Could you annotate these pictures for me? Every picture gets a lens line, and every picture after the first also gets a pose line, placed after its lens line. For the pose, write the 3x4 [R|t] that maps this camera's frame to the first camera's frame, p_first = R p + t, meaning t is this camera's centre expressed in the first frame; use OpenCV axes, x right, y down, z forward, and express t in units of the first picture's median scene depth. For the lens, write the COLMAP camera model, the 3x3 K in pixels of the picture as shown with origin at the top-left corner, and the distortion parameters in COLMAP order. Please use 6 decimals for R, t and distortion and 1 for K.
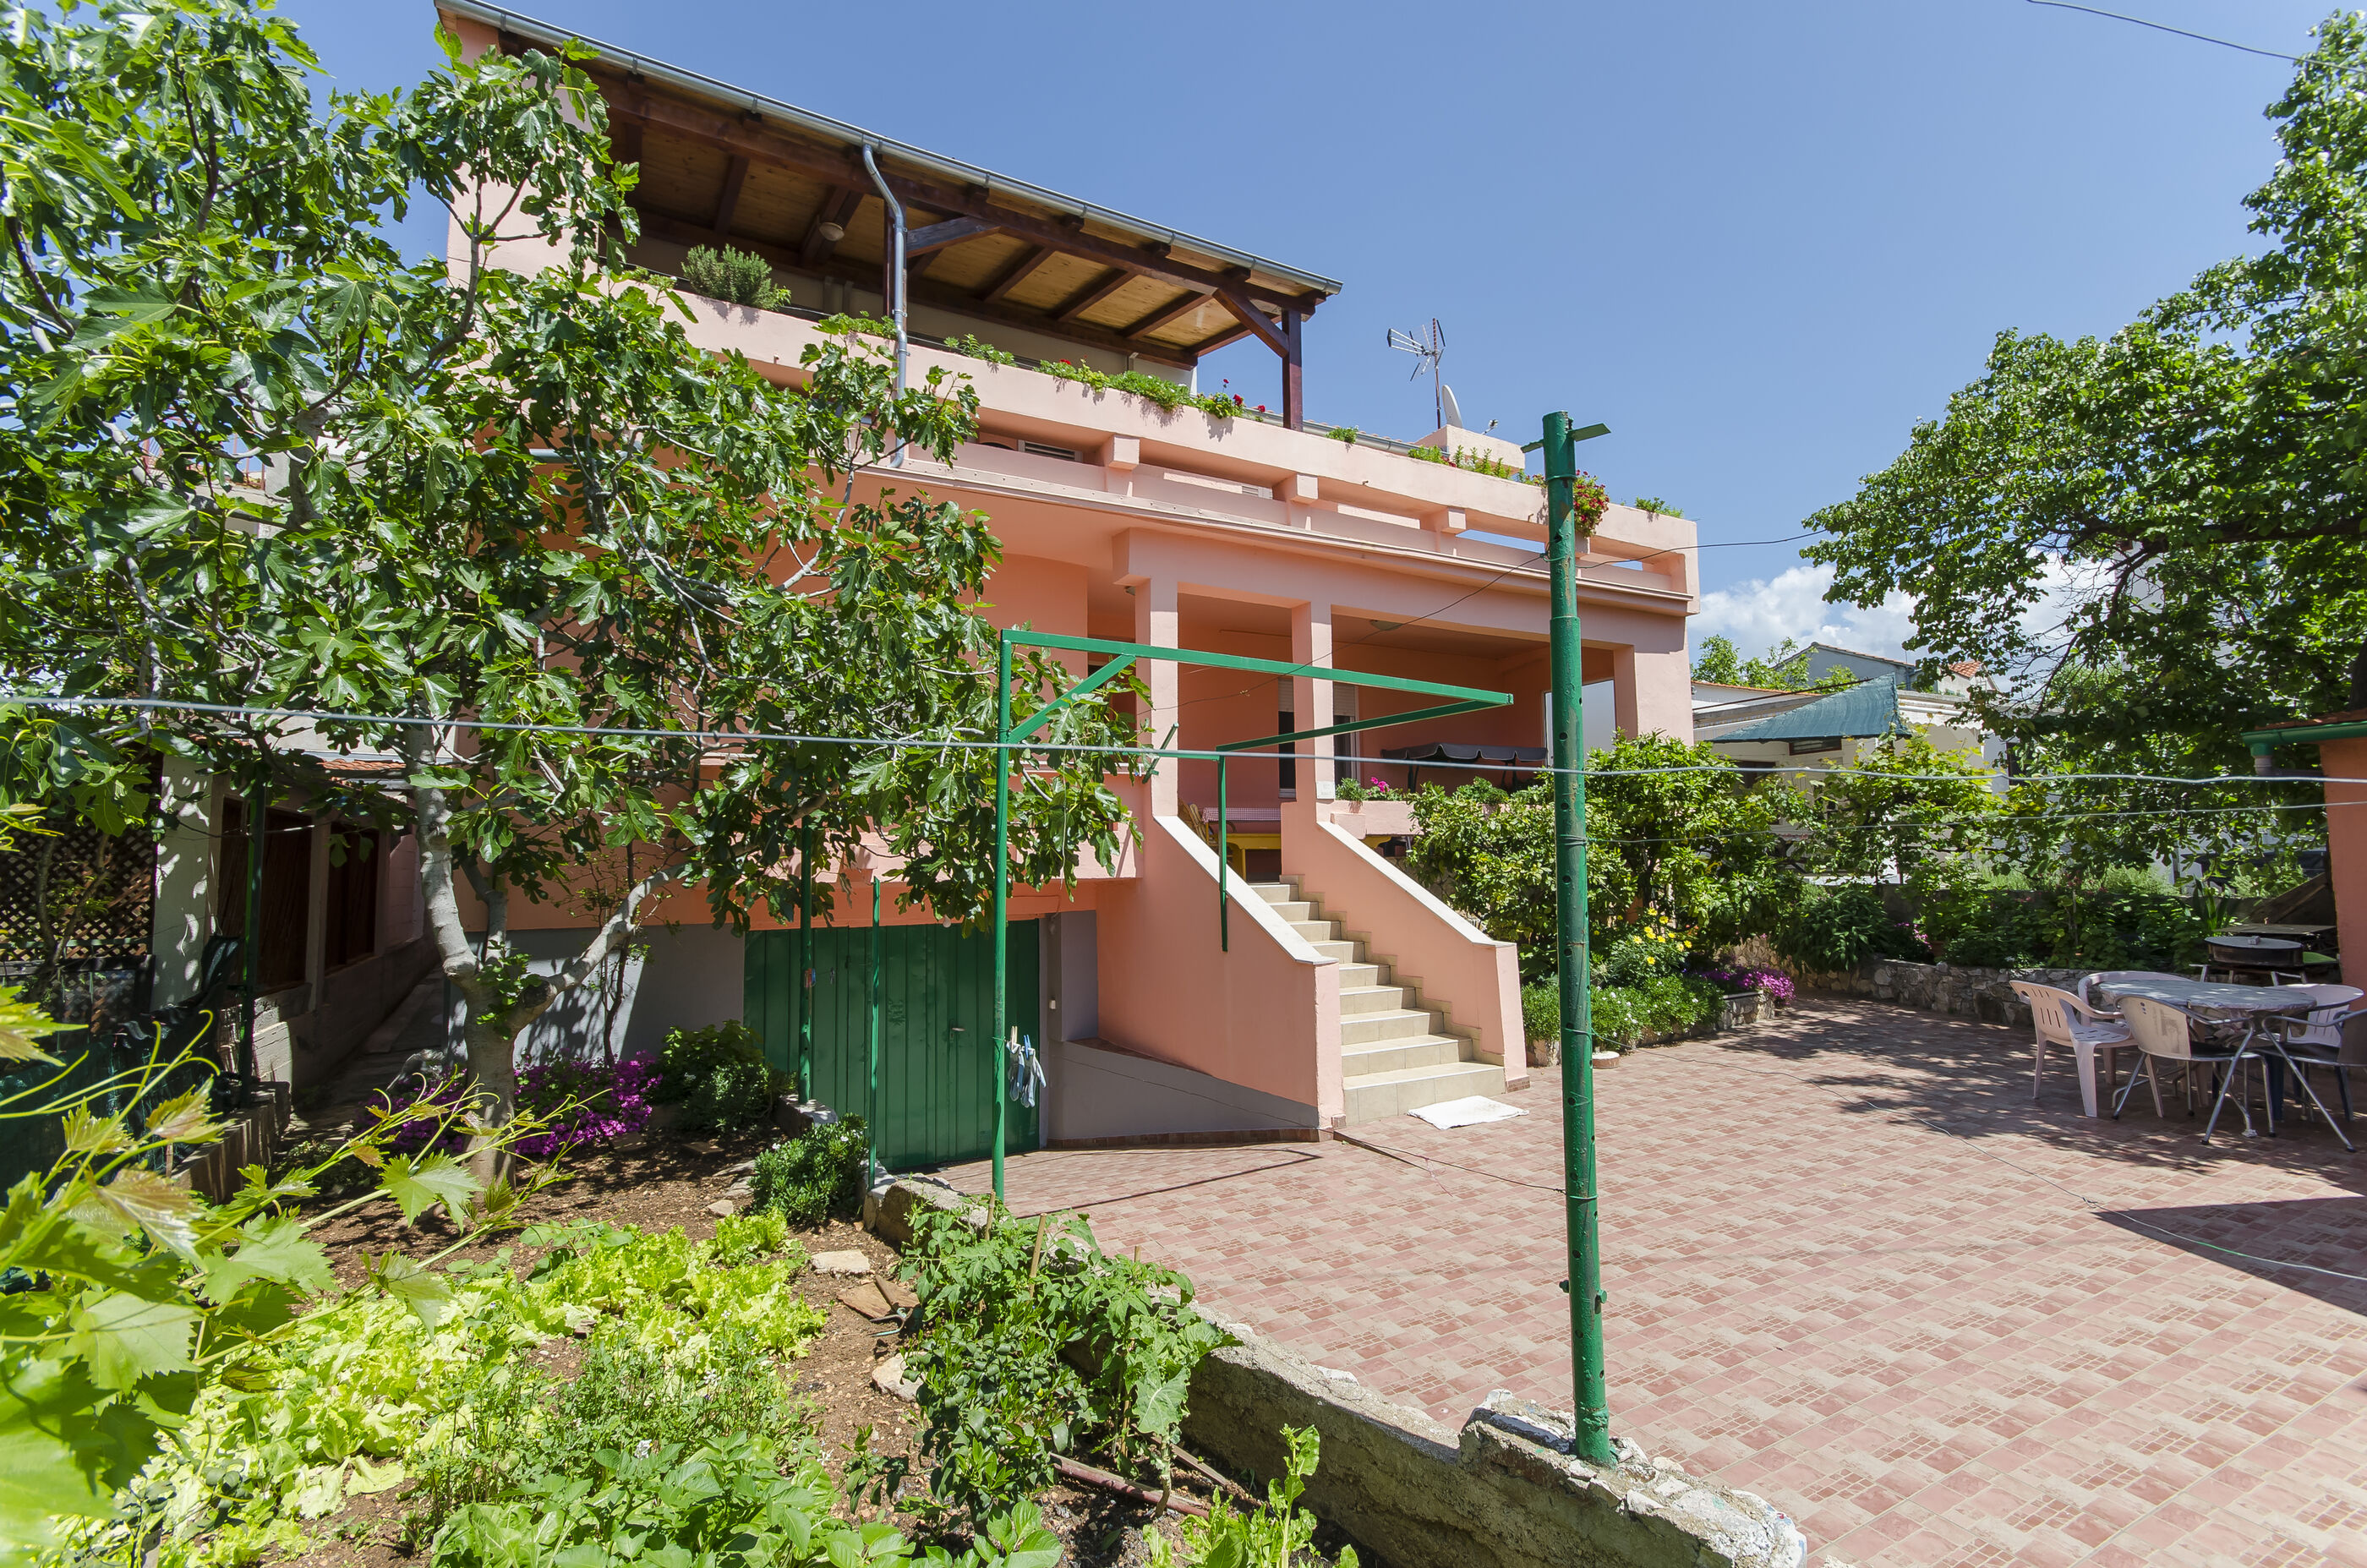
lens RADIAL K [[1024.0, 0, 1183.5], [0, 1024.0, 784.0], [0, 0, 1]] dist [0.010307, -0.000102]
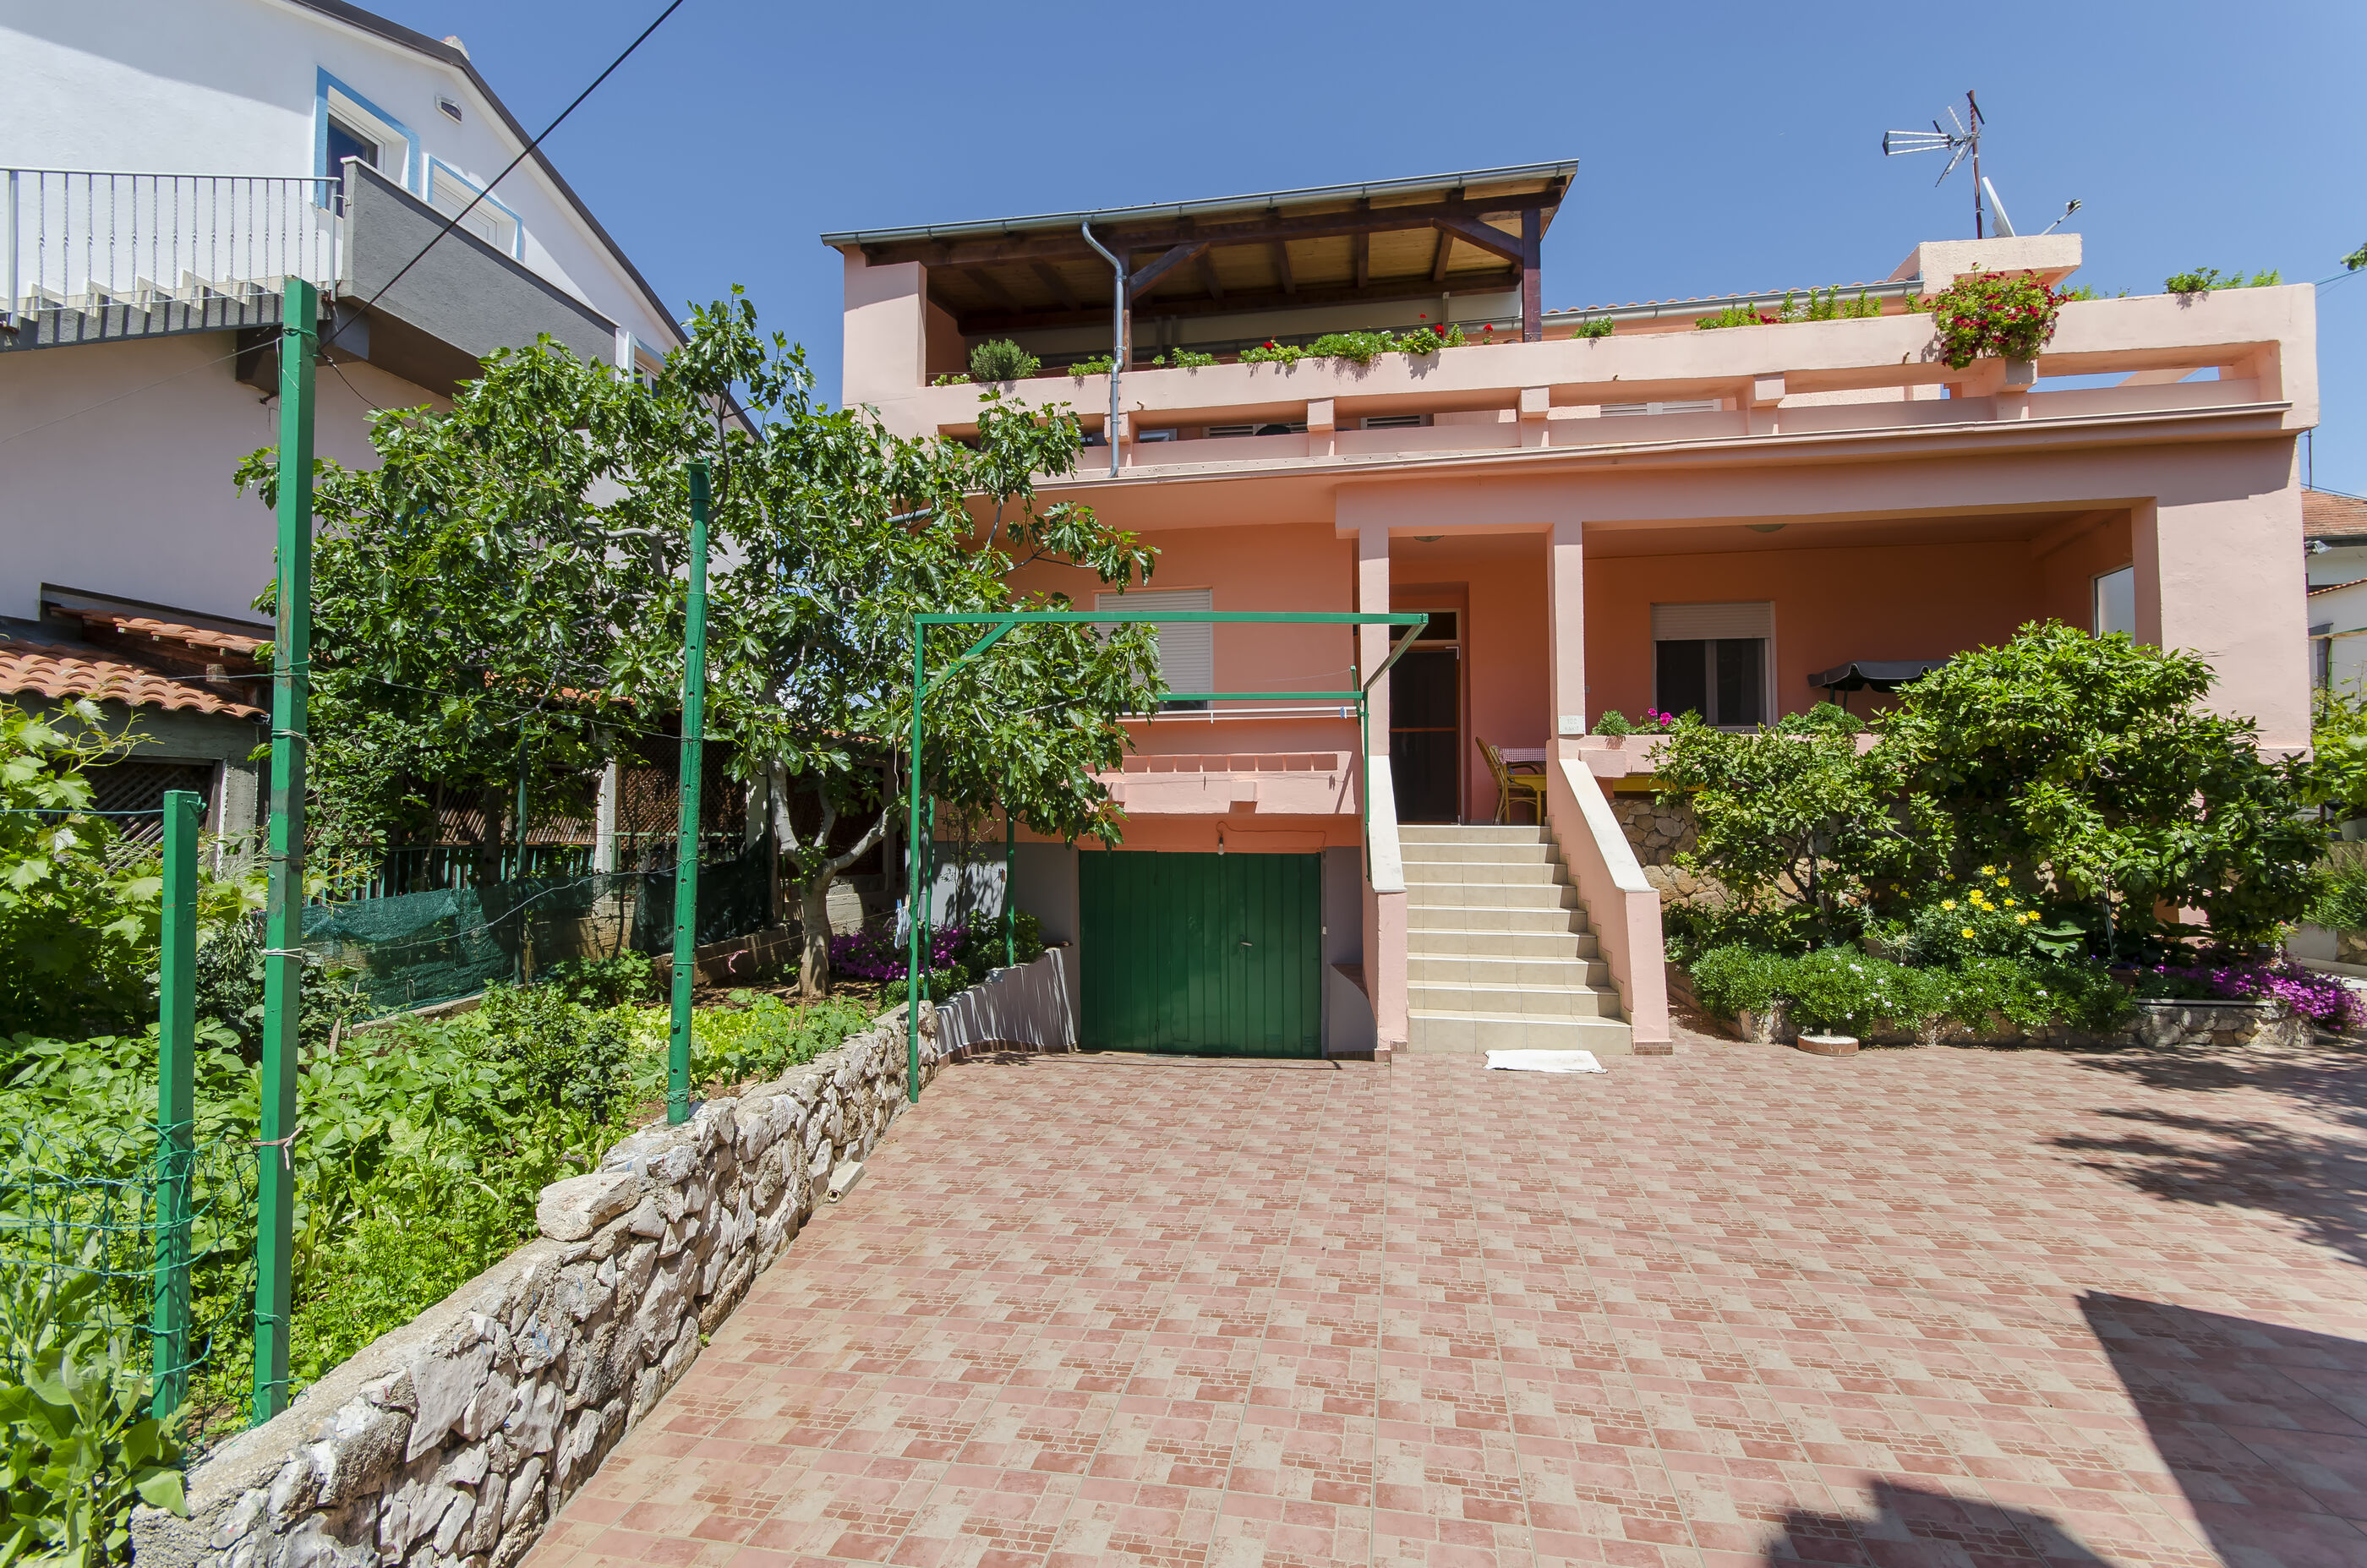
lens RADIAL K [[1024.0, 0, 1183.5], [0, 1024.0, 784.0], [0, 0, 1]] dist [0.010307, -0.000102]
pose [[0.784089, -0.003860, -0.620636, 0.489817], [0.030467, 0.999014, 0.032278, 0.021196], [0.619900, -0.044218, 0.783434, 0.058370]]
